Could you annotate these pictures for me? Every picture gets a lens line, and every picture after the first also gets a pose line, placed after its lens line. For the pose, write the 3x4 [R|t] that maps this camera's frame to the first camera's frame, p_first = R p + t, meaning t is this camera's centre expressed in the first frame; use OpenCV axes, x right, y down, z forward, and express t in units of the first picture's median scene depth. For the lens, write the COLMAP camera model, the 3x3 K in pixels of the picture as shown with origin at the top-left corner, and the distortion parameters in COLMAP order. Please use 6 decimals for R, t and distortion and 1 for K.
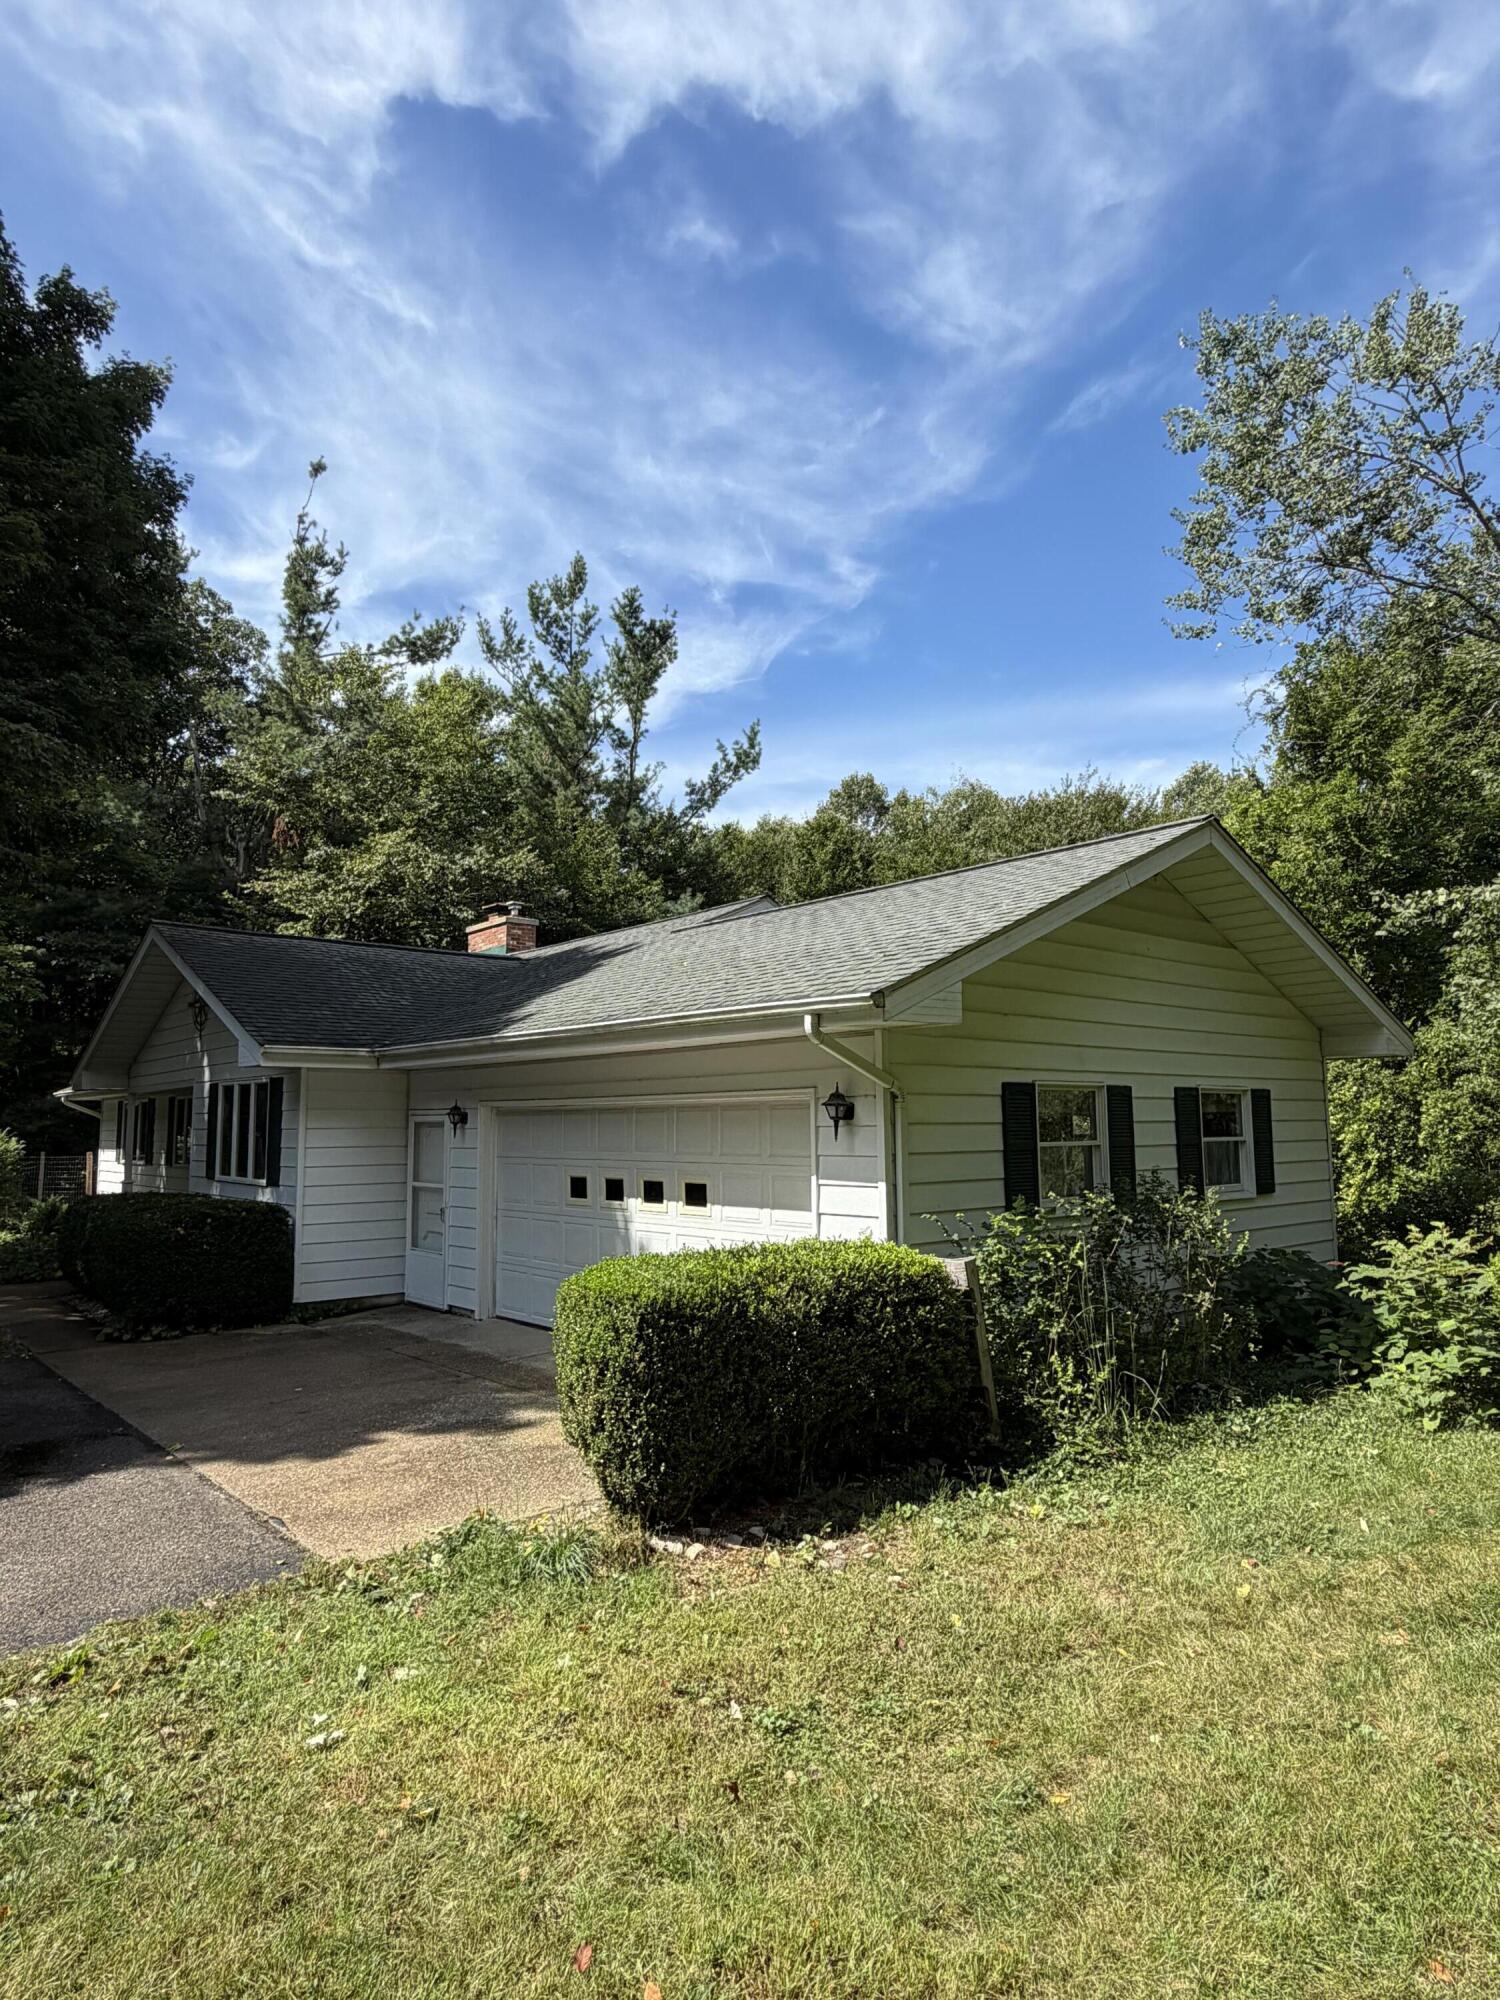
lens RADIAL K [[1207.6, 0, 758.2], [0, 1207.6, 994.7], [0, 0, 1]] dist [0.000856, 0.000365]
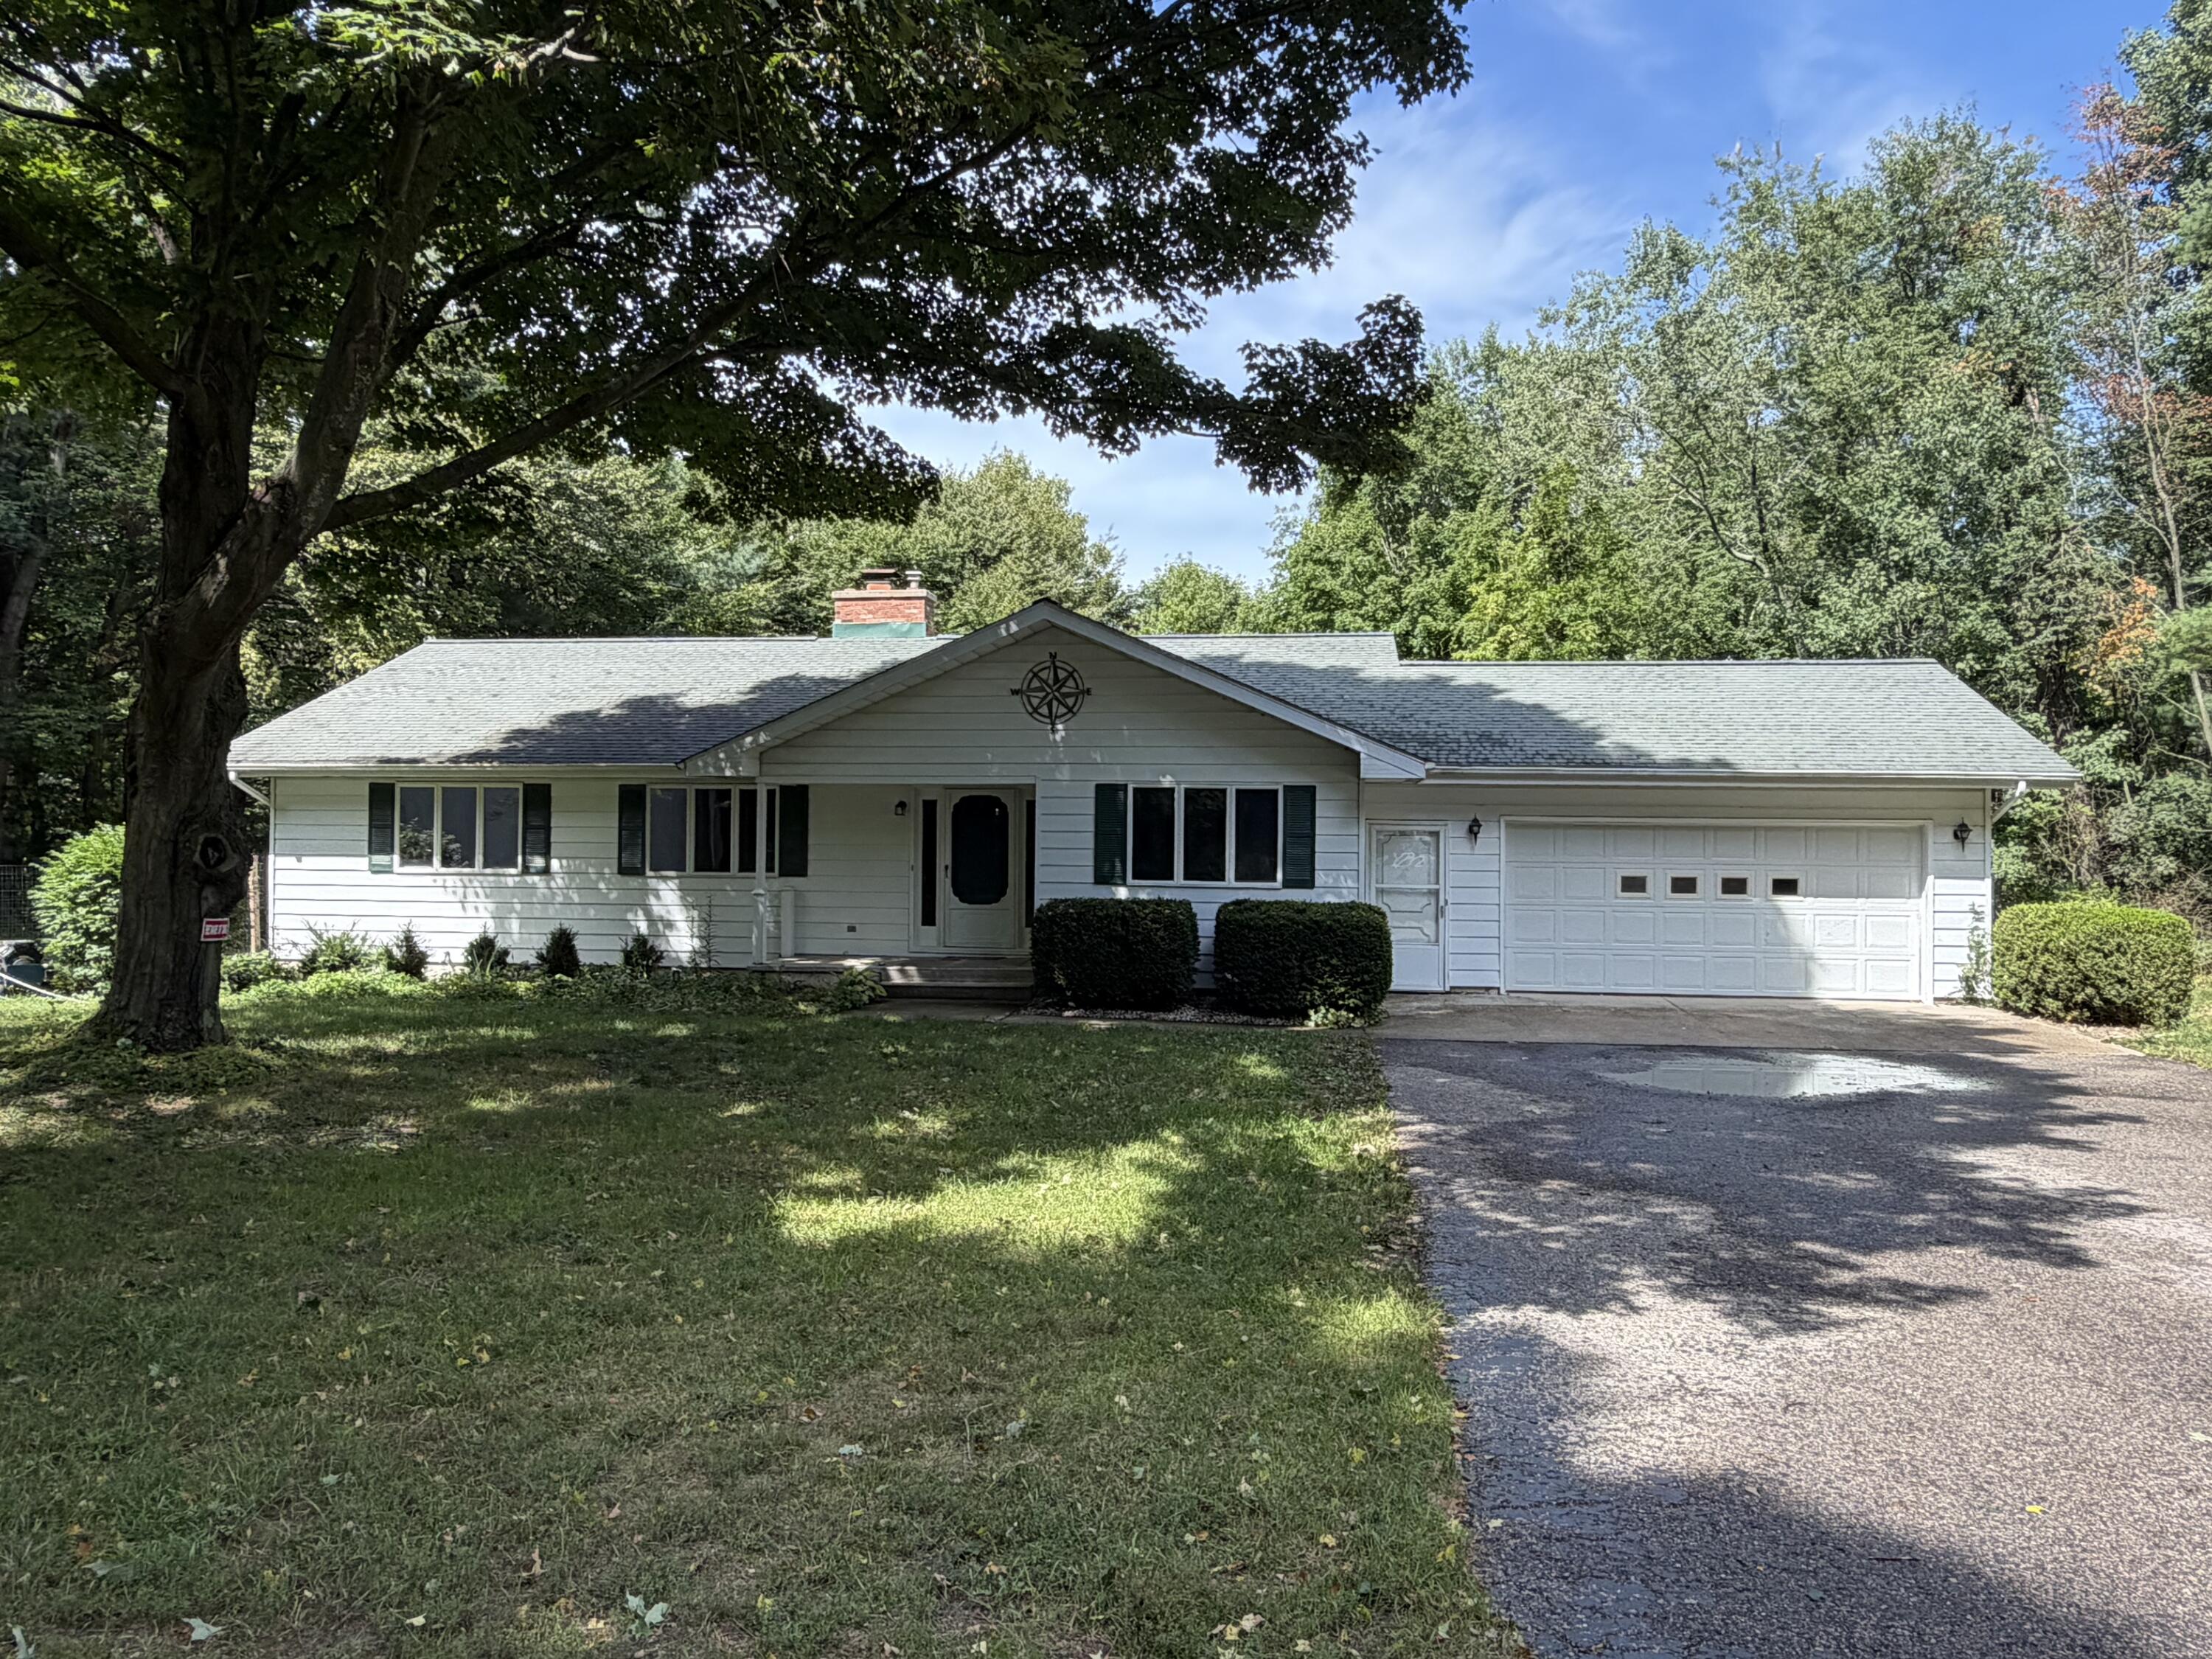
lens RADIAL K [[1526.8, 0, 1109.5], [0, 1526.8, 835.5], [0, 0, 1]] dist [0.006598, 0.006717]
pose [[0.739602, 0.011924, 0.672939, -1.437416], [-0.088492, 0.992886, 0.079666, 0.020184], [-0.667202, -0.118471, 0.735396, 0.134625]]
